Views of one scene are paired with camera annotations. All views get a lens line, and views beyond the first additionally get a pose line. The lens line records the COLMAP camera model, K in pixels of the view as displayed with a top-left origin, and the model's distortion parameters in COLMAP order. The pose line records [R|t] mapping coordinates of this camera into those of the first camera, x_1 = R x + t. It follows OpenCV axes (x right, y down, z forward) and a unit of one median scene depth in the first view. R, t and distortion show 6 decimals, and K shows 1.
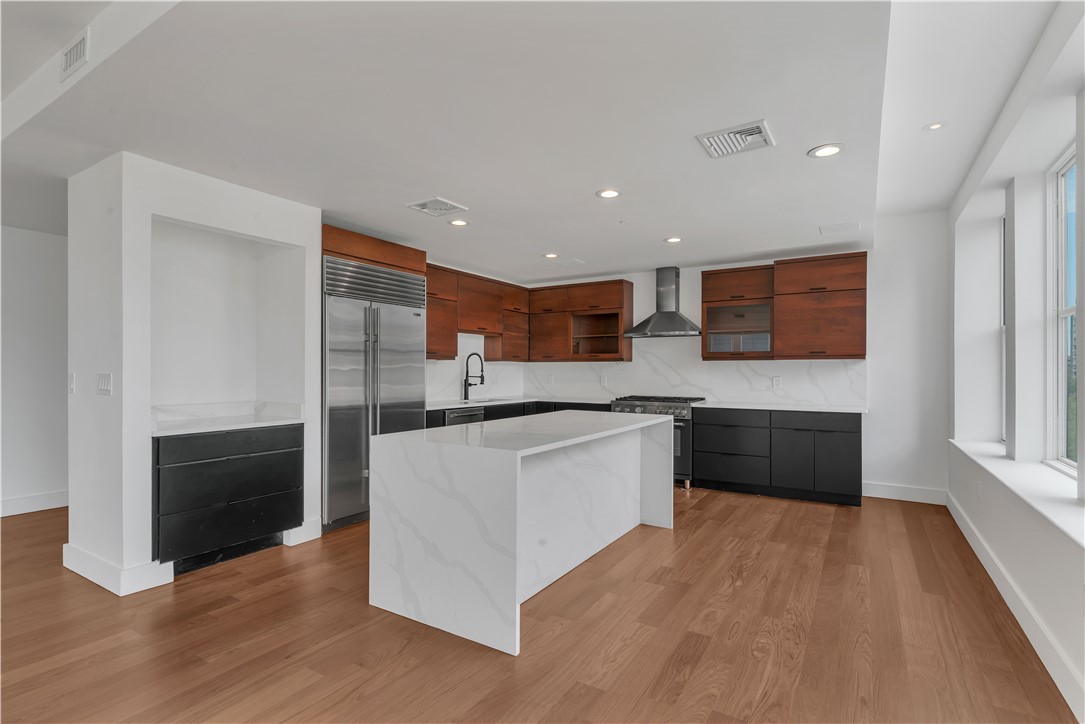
lens RADIAL K [[525.6, 0, 548.1], [0, 525.6, 370.3], [0, 0, 1]] dist [0.001262, 0.000046]
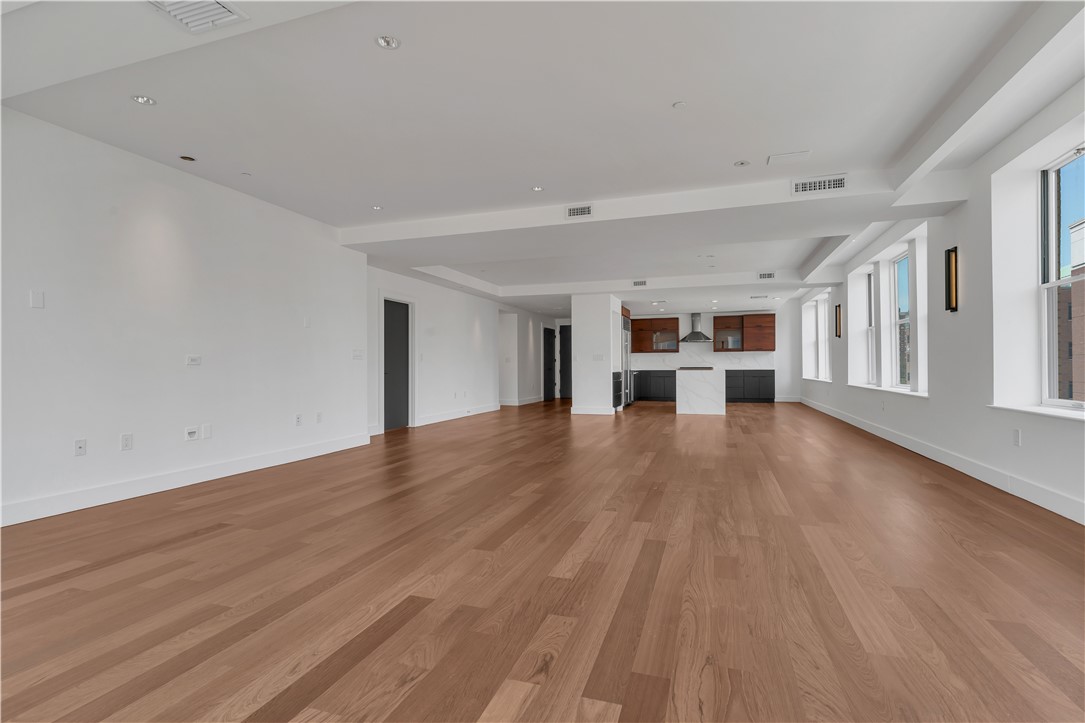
lens RADIAL K [[525.6, 0, 537.8], [0, 525.6, 359.6], [0, 0, 1]] dist [0.001262, 0.000046]
pose [[0.979249, 0.001220, 0.202658, -1.134246], [0.003354, 0.999747, -0.022222, 0.077647], [-0.202633, 0.022441, 0.978997, -1.403701]]
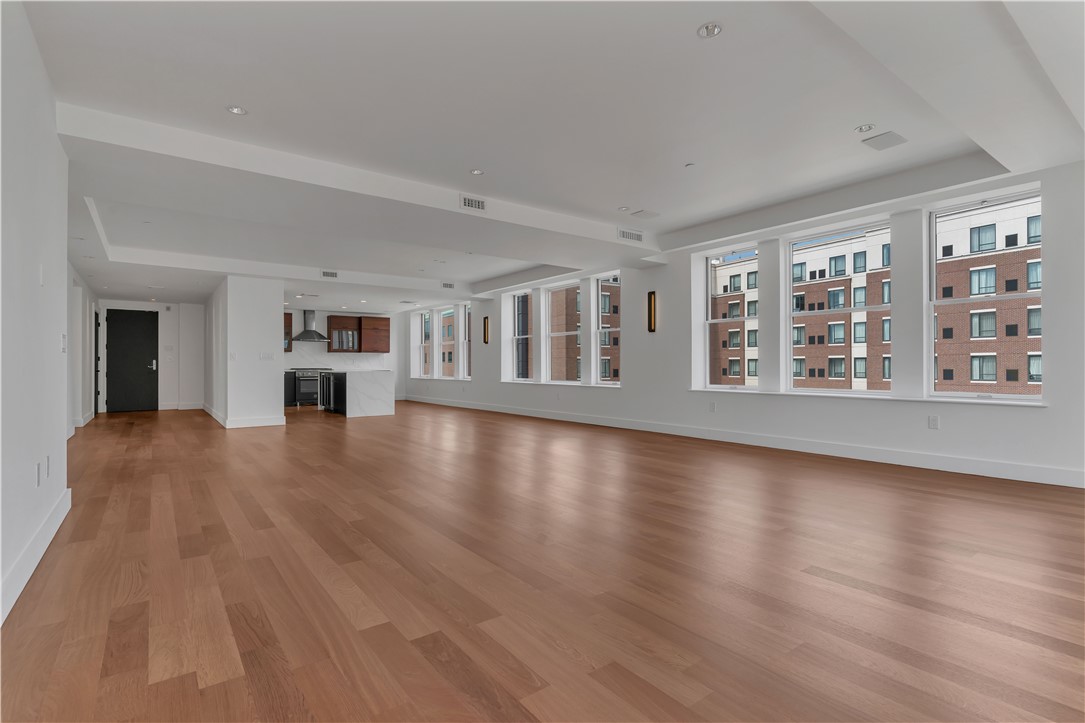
lens RADIAL K [[525.6, 0, 544.0], [0, 525.6, 363.4], [0, 0, 1]] dist [0.001262, 0.000046]
pose [[0.370975, 0.005804, 0.928625, -1.730395], [0.010582, 0.999889, -0.010477, 0.073744], [-0.928583, 0.013714, 0.370873, -0.875992]]
